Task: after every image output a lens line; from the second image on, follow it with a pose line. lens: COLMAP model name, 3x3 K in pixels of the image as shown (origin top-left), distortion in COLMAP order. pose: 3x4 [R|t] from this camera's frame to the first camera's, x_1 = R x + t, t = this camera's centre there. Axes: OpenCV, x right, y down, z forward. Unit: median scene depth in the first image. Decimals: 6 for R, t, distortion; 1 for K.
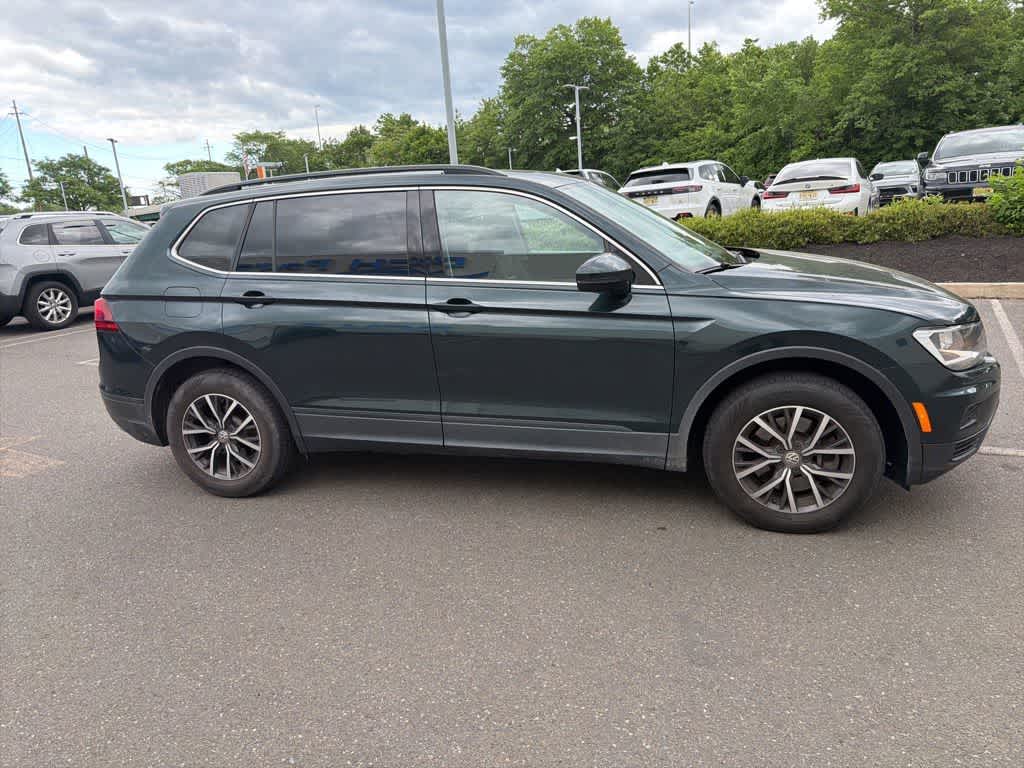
lens RADIAL K [[731.4, 0, 503.3], [0, 731.4, 380.6], [0, 0, 1]] dist [0.023773, -0.029338]
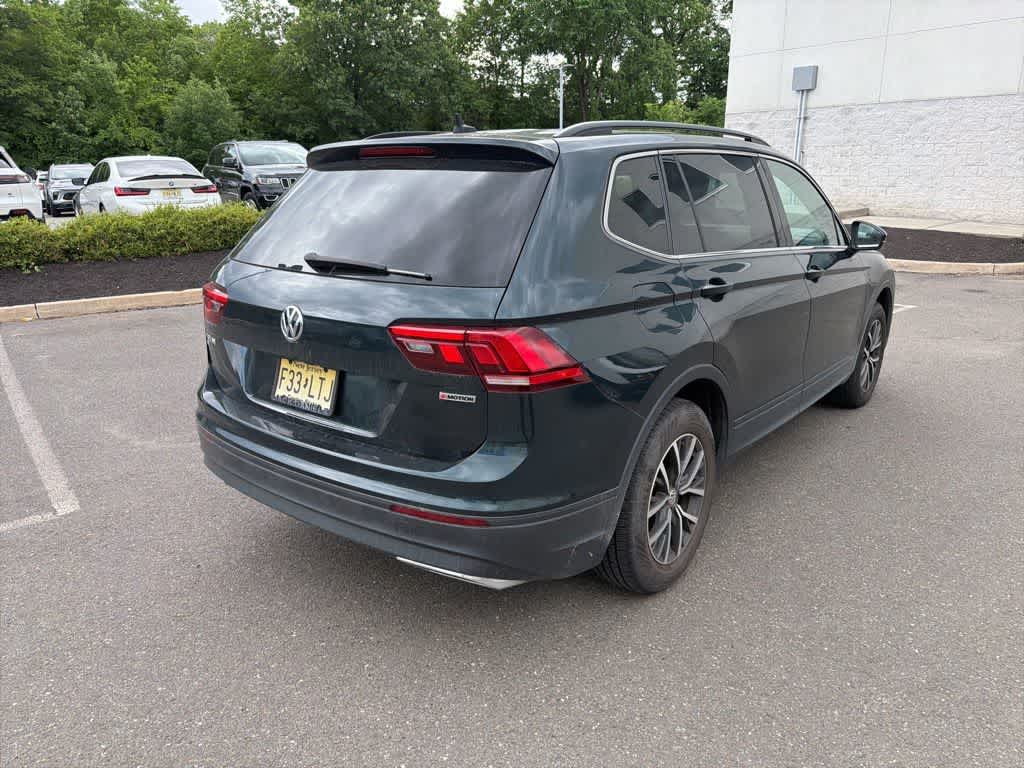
lens RADIAL K [[732.5, 0, 503.6], [0, 732.5, 387.8], [0, 0, 1]] dist [0.009073, -0.011457]
pose [[0.378617, -0.197414, 0.904255, -0.106761], [0.202169, 0.971036, 0.127345, -0.014555], [-0.903204, 0.134598, 0.407562, 0.087548]]
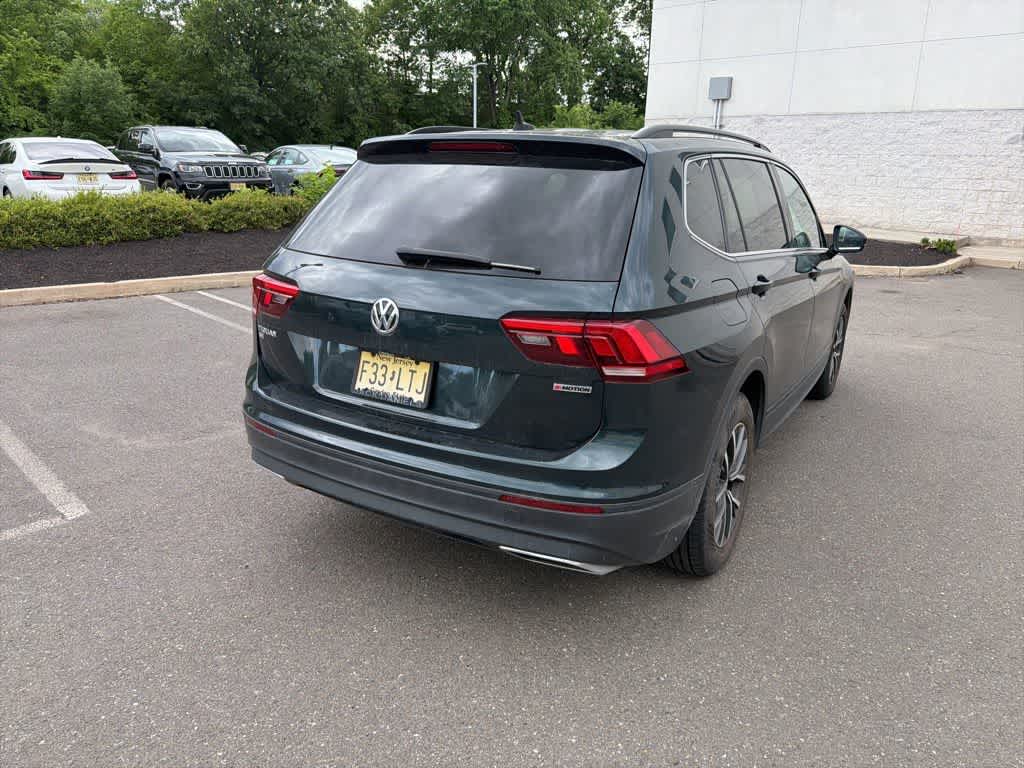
lens RADIAL K [[731.4, 0, 503.3], [0, 731.4, 380.6], [0, 0, 1]] dist [0.023773, -0.029338]
pose [[0.254485, -0.194355, 0.947346, -0.113124], [0.189167, 0.970678, 0.148326, -0.017452], [-0.948395, 0.141460, 0.283788, 0.101777]]
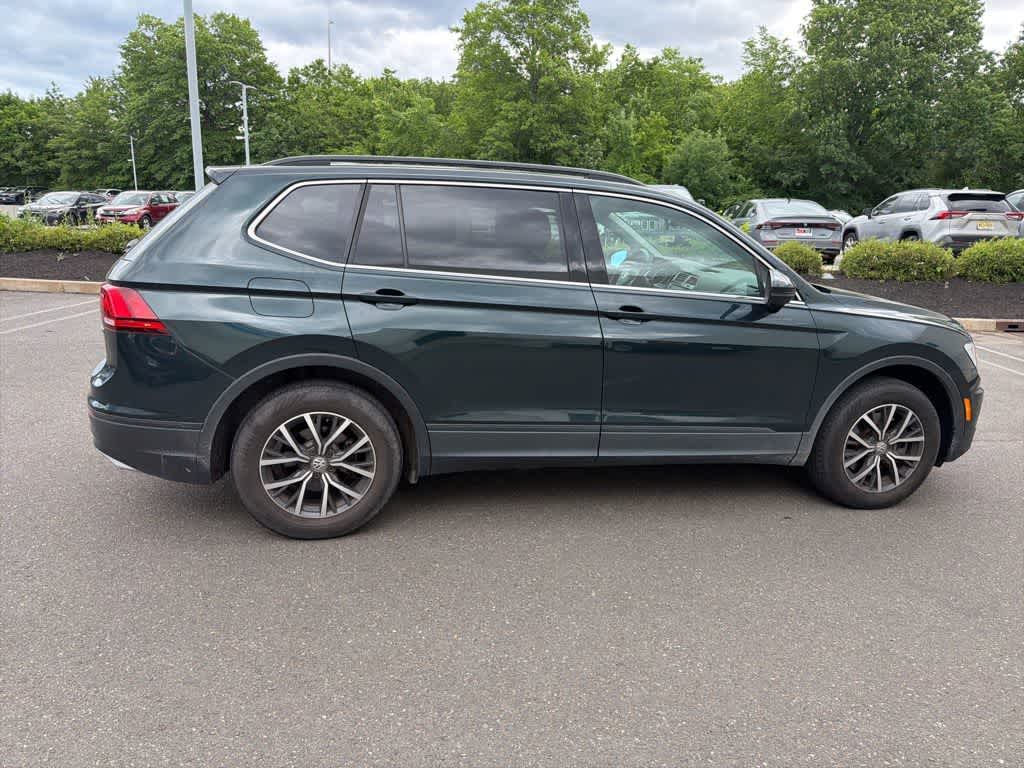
lens RADIAL K [[731.4, 0, 503.3], [0, 731.4, 380.6], [0, 0, 1]] dist [0.023773, -0.029338]
pose [[0.870803, -0.011444, 0.491499, -0.061912], [0.021547, 0.999657, -0.014900, -0.000043], [-0.491160, 0.023565, 0.870751, 0.019623]]
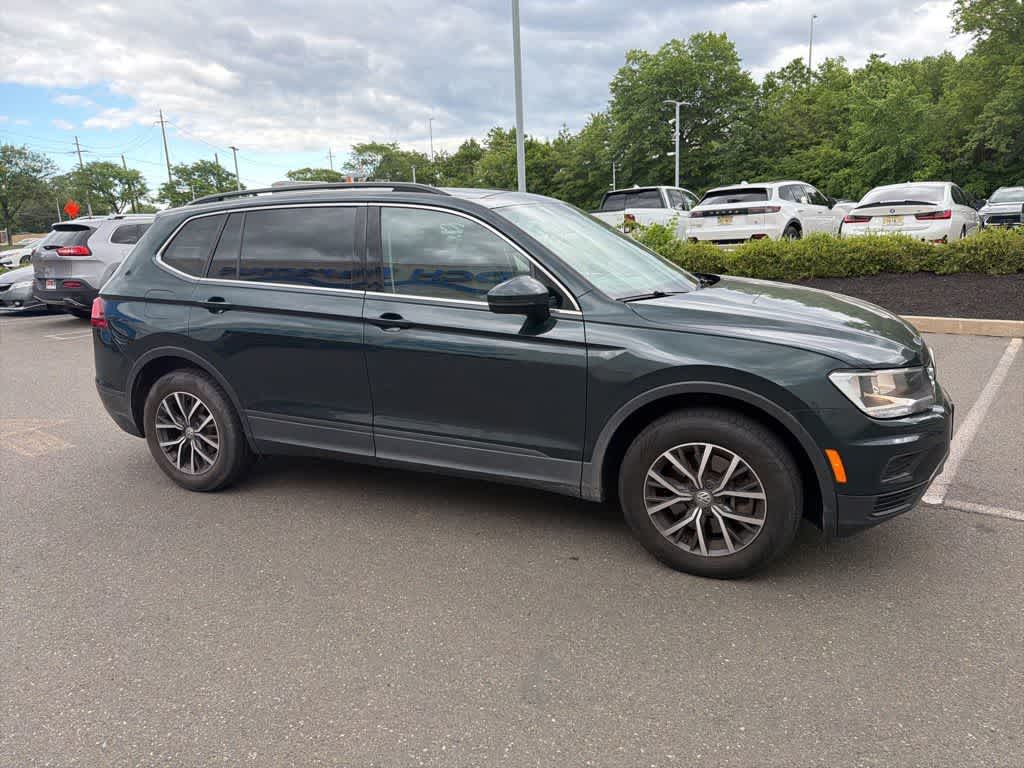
lens RADIAL K [[731.4, 0, 503.3], [0, 731.4, 380.6], [0, 0, 1]] dist [0.023773, -0.029338]
pose [[0.988713, 0.061157, -0.136769, 0.021020], [-0.063417, 0.997912, -0.012226, -0.001496], [0.135735, 0.020761, 0.990528, 0.001447]]
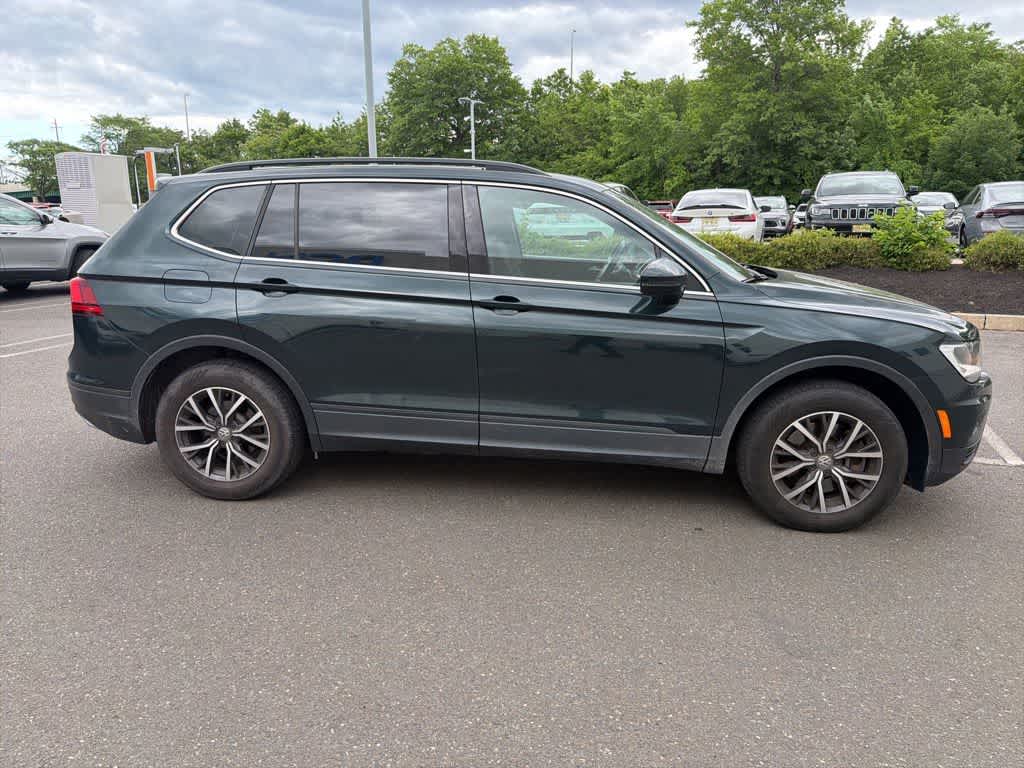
lens RADIAL K [[731.4, 0, 503.3], [0, 731.4, 380.6], [0, 0, 1]] dist [0.023773, -0.029338]
pose [[0.983654, 0.028672, 0.177772, -0.020817], [-0.025905, 0.999505, -0.017871, 0.001694], [-0.178196, 0.012974, 0.983909, 0.003102]]
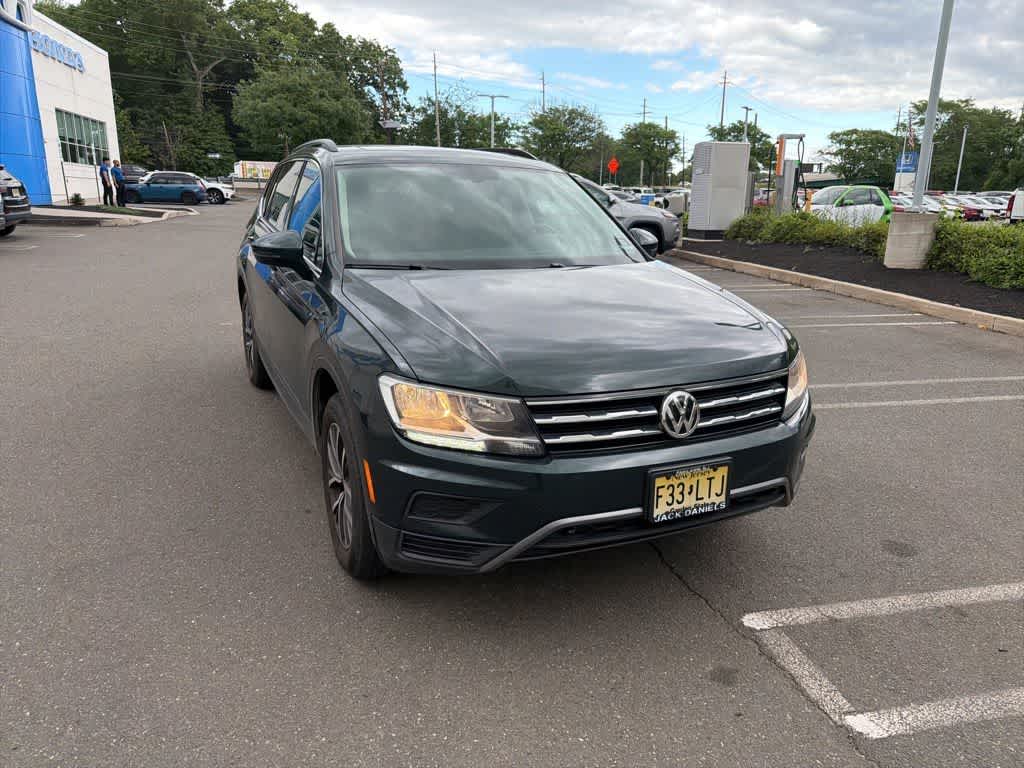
lens RADIAL K [[732.5, 0, 503.6], [0, 732.5, 387.8], [0, 0, 1]] dist [0.009073, -0.011457]
pose [[0.651952, 0.275642, -0.706385, 0.092387], [-0.241123, 0.958594, 0.151515, -0.015680], [0.718901, 0.071545, 0.691421, 0.042309]]
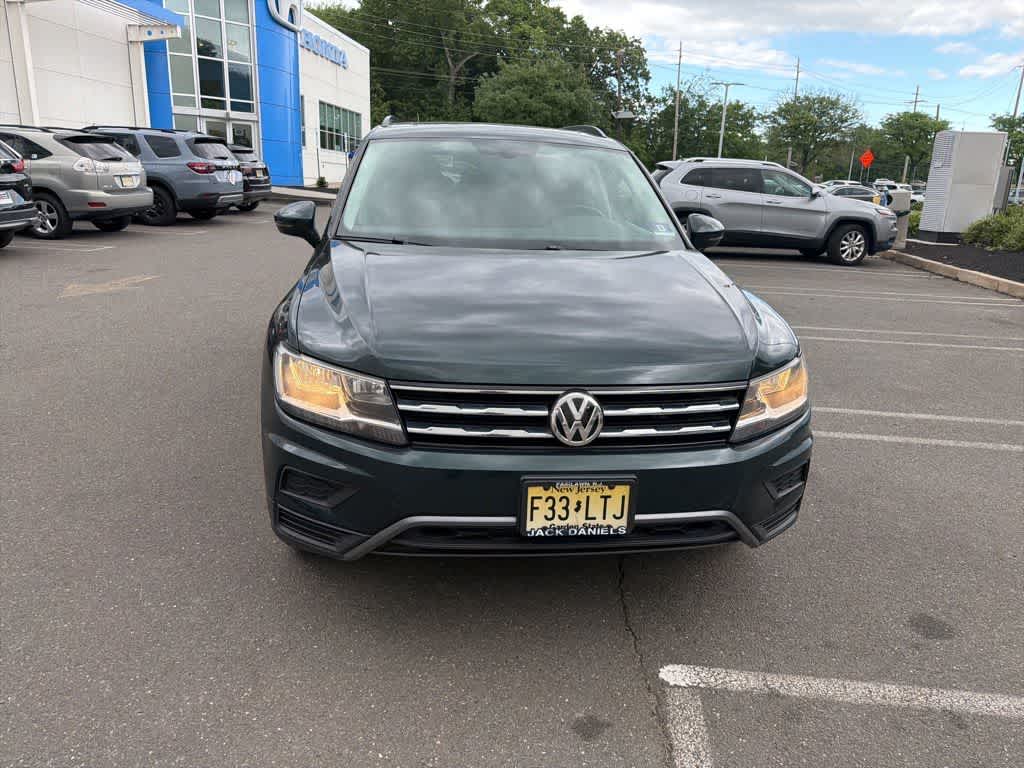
lens RADIAL K [[731.4, 0, 503.3], [0, 731.4, 380.6], [0, 0, 1]] dist [0.023773, -0.029338]
pose [[0.385529, 0.330906, -0.861318, 0.102634], [-0.282692, 0.930949, 0.231124, -0.021414], [0.878324, 0.154383, 0.452453, 0.066815]]
